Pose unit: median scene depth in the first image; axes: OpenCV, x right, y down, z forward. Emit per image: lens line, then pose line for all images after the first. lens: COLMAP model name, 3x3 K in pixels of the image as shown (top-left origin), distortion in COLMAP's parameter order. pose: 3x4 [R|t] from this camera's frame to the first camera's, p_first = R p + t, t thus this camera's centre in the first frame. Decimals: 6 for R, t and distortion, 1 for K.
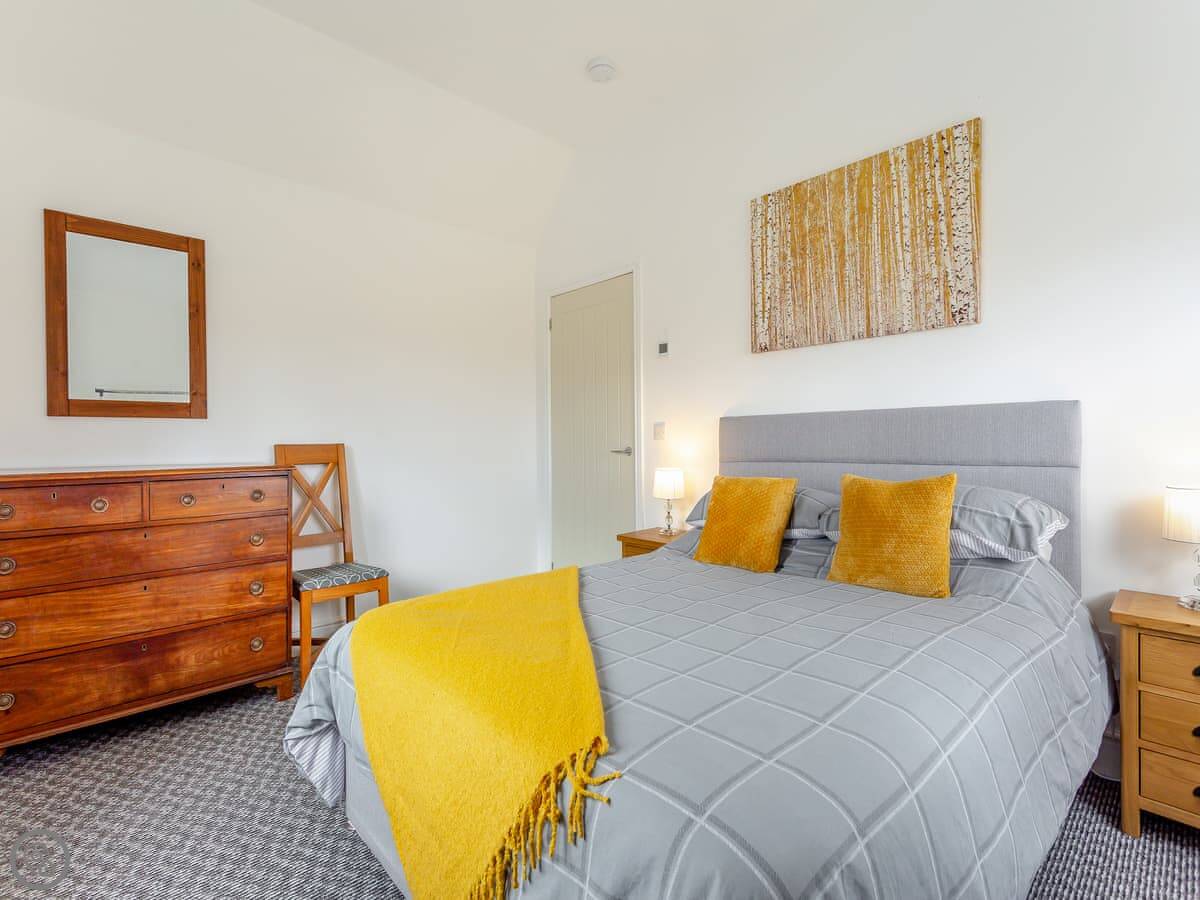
lens RADIAL K [[569.3, 0, 597.0], [0, 569.3, 445.8], [0, 0, 1]] dist [0.003575, 0.001083]
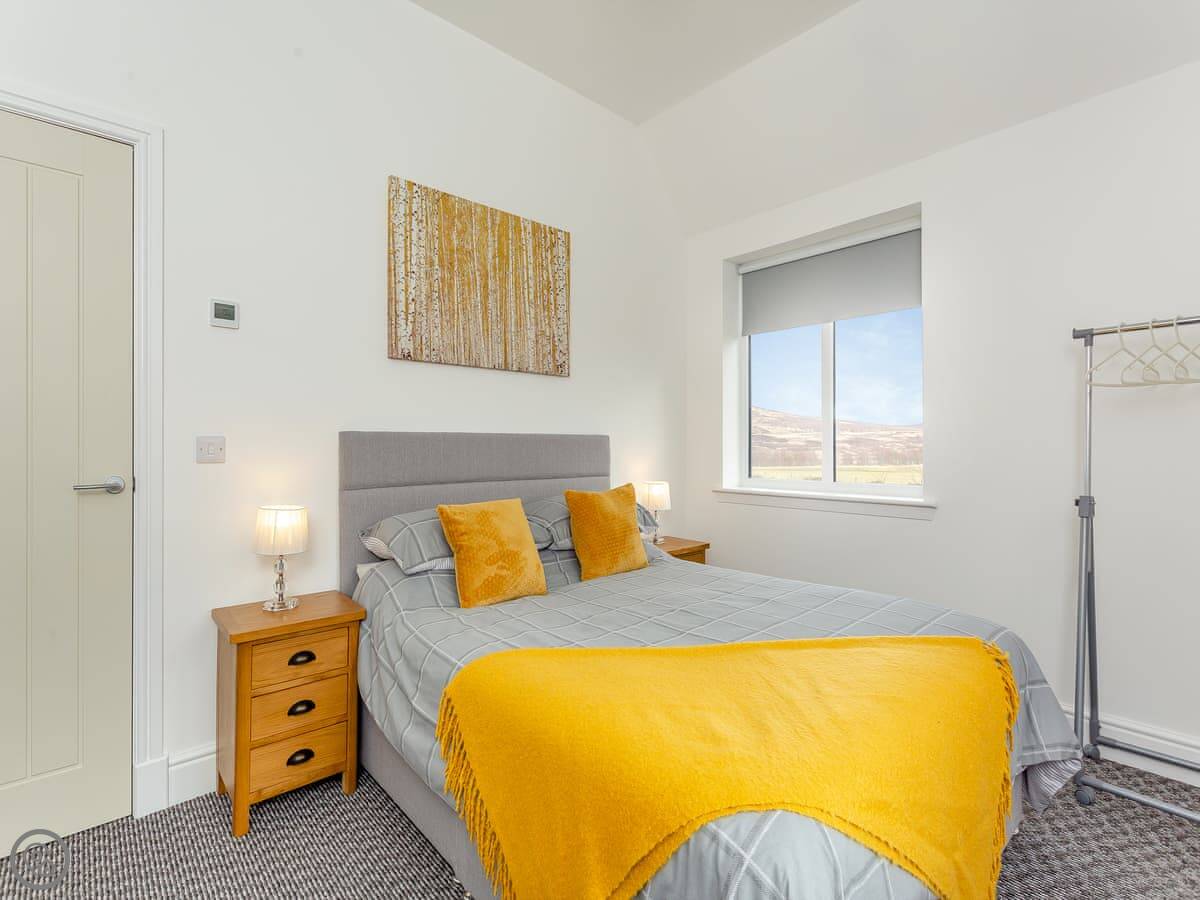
lens RADIAL K [[569.3, 0, 597.0], [0, 569.3, 445.8], [0, 0, 1]] dist [0.003575, 0.001083]
pose [[0.015229, 0.013848, 0.999788, -0.635733], [0.011863, 0.999831, -0.014029, -0.020803], [-0.999814, 0.012074, 0.015063, 0.786608]]
